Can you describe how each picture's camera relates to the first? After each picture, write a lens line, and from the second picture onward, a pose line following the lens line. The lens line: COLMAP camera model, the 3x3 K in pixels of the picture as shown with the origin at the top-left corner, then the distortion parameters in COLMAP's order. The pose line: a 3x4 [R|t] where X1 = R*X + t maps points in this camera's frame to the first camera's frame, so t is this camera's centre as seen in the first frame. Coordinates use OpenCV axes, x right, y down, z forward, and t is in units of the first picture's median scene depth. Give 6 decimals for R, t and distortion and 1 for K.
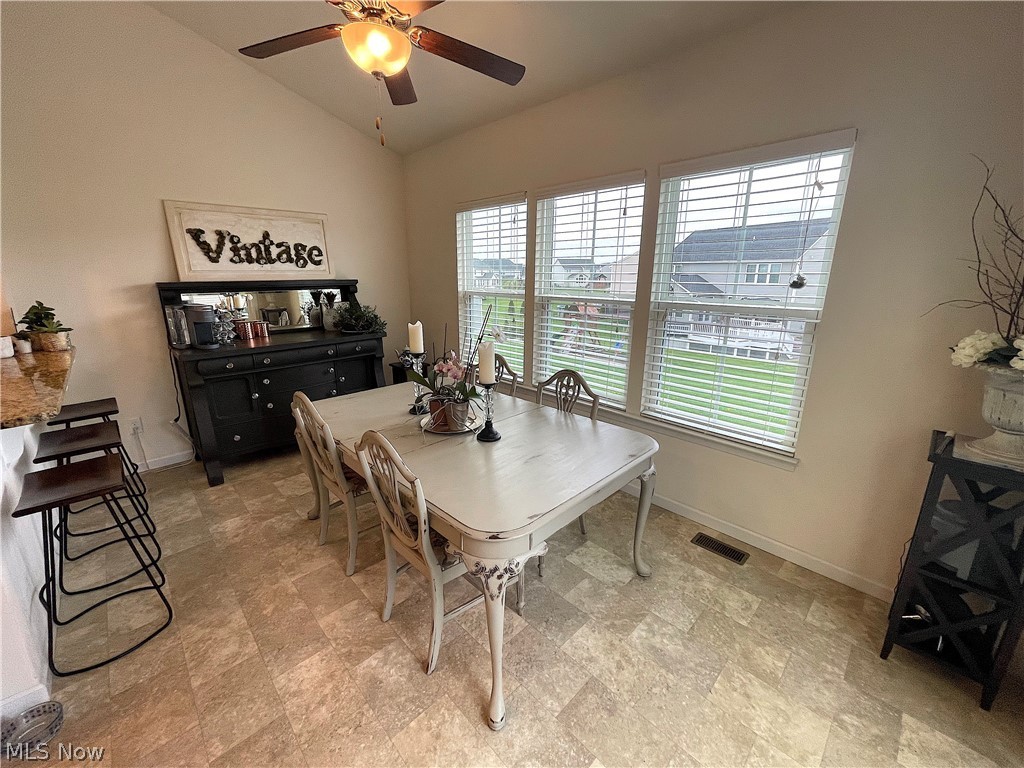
lens RADIAL K [[410.3, 0, 518.5], [0, 410.3, 375.2], [0, 0, 1]] dist [0.001505, 0.000078]
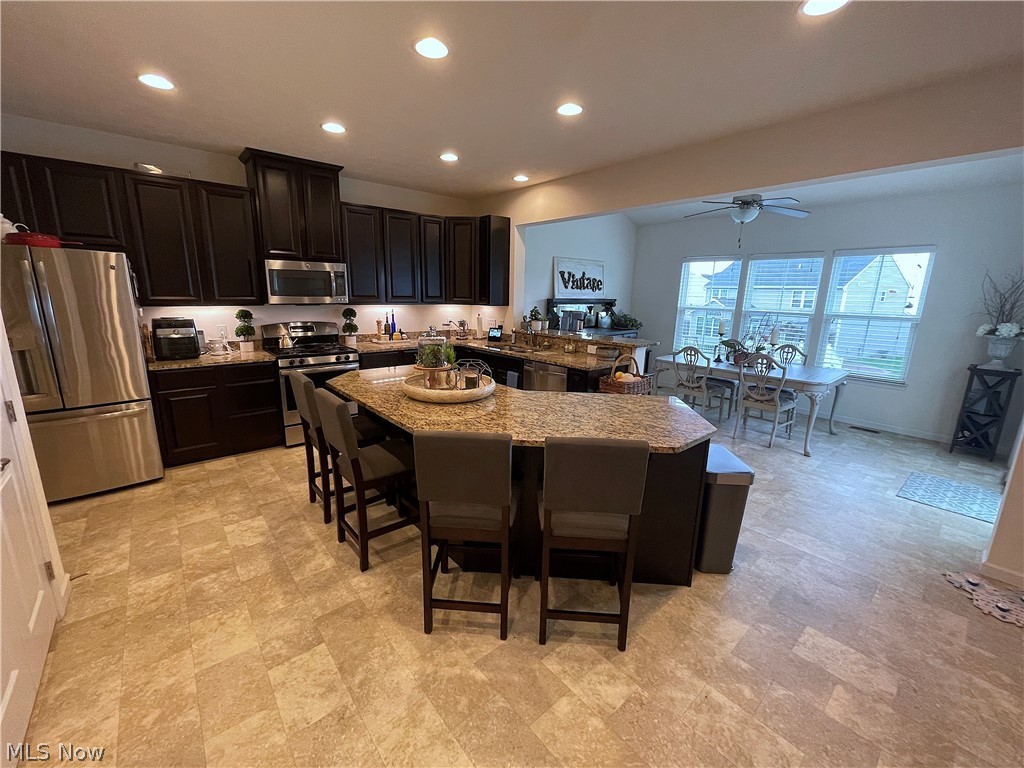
lens RADIAL K [[410.3, 0, 519.2], [0, 410.3, 375.9], [0, 0, 1]] dist [0.001505, 0.000078]
pose [[0.997988, 0.033653, -0.053740, -0.288253], [-0.035987, 0.998424, -0.043071, 0.073053], [0.052206, 0.044918, 0.997626, -0.296222]]
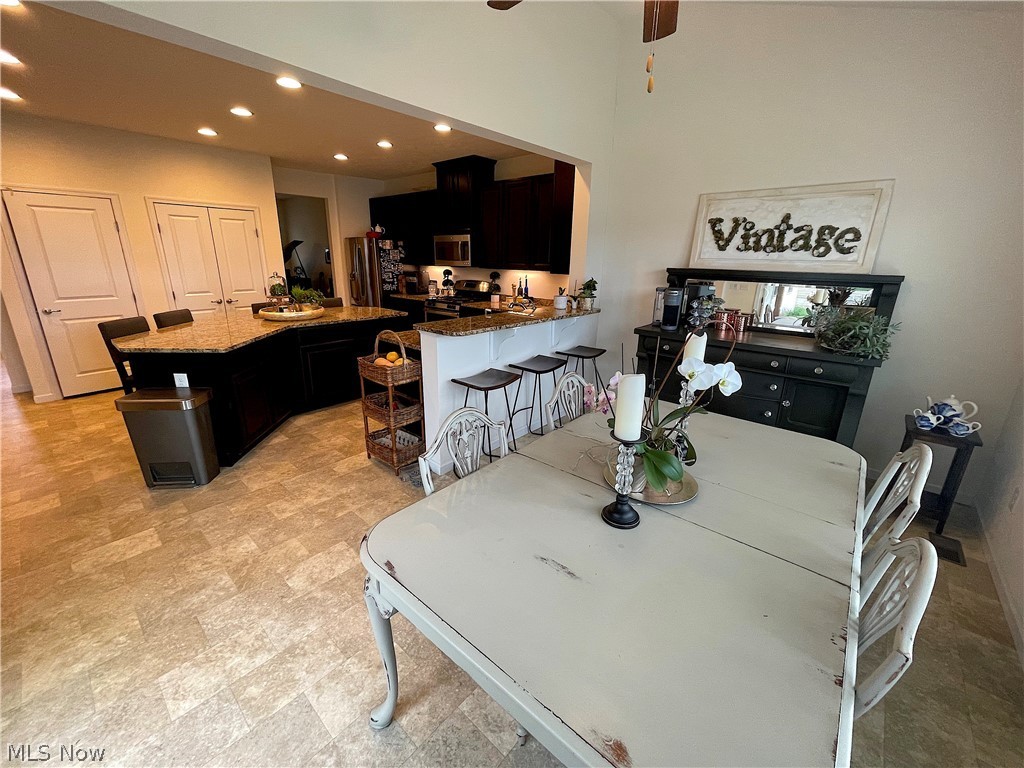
lens RADIAL K [[410.3, 0, 509.2], [0, 410.3, 394.5], [0, 0, 1]] dist [0.001505, 0.000078]
pose [[0.067720, 0.323101, -0.943938, 0.317954], [-0.264862, 0.917985, 0.295215, -0.101142], [0.961906, 0.230021, 0.147743, 0.400978]]
